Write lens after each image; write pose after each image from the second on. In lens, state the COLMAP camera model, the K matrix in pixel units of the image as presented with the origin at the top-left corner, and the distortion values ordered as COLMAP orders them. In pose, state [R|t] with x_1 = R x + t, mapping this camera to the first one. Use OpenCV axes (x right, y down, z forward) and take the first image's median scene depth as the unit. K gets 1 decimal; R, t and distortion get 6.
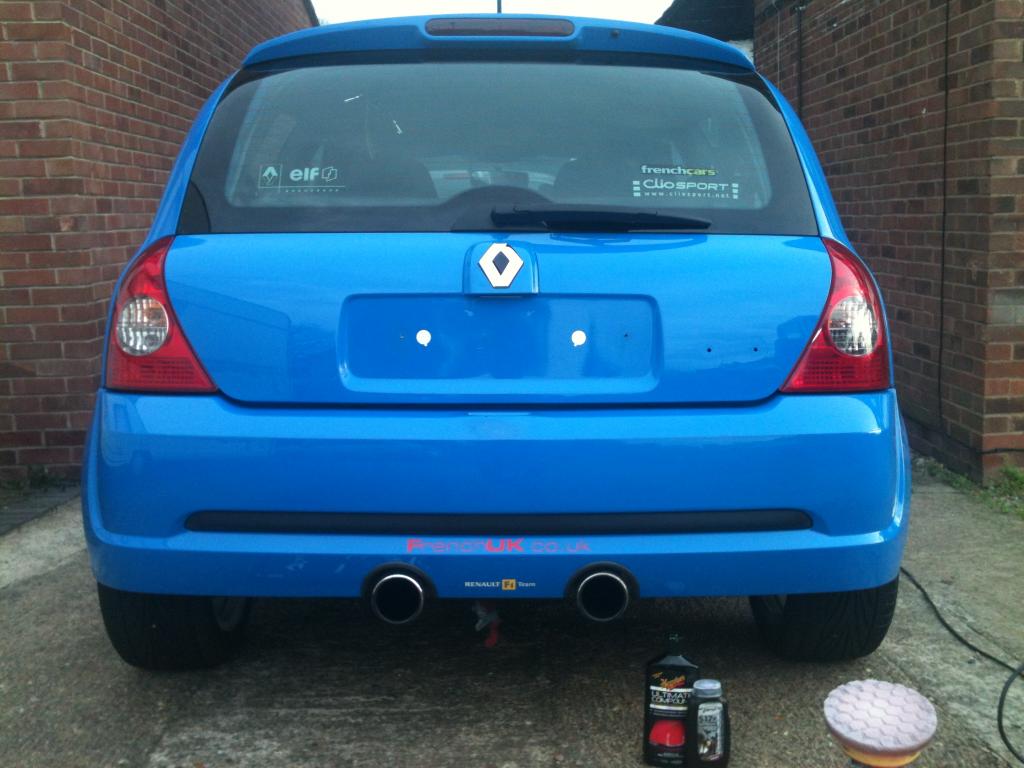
lens RADIAL K [[1007.0, 0, 454.7], [0, 1007.0, 407.3], [0, 0, 1]] dist [0.014945, -0.108813]
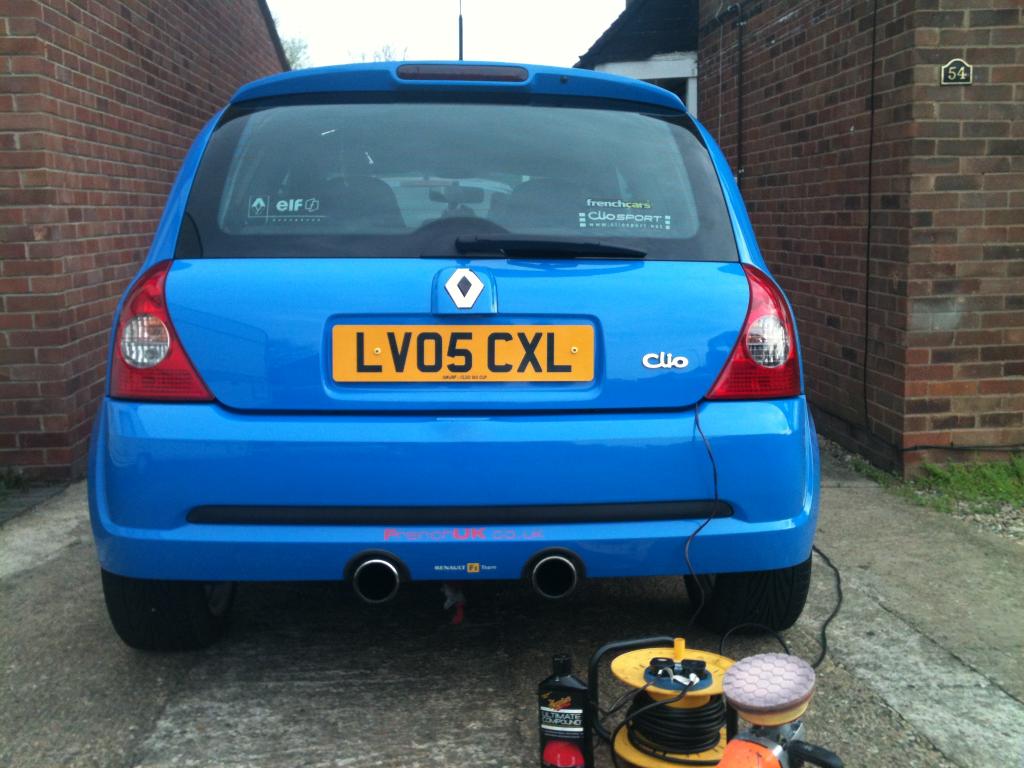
lens RADIAL K [[1012.0, 0, 450.3], [0, 1012.0, 387.5], [0, 0, 1]] dist [-0.000763, -0.089733]
pose [[0.999076, -0.002374, 0.042923, -0.018270], [0.003063, 0.999868, -0.015986, -0.009603], [-0.042880, 0.016103, 0.998950, -0.132786]]
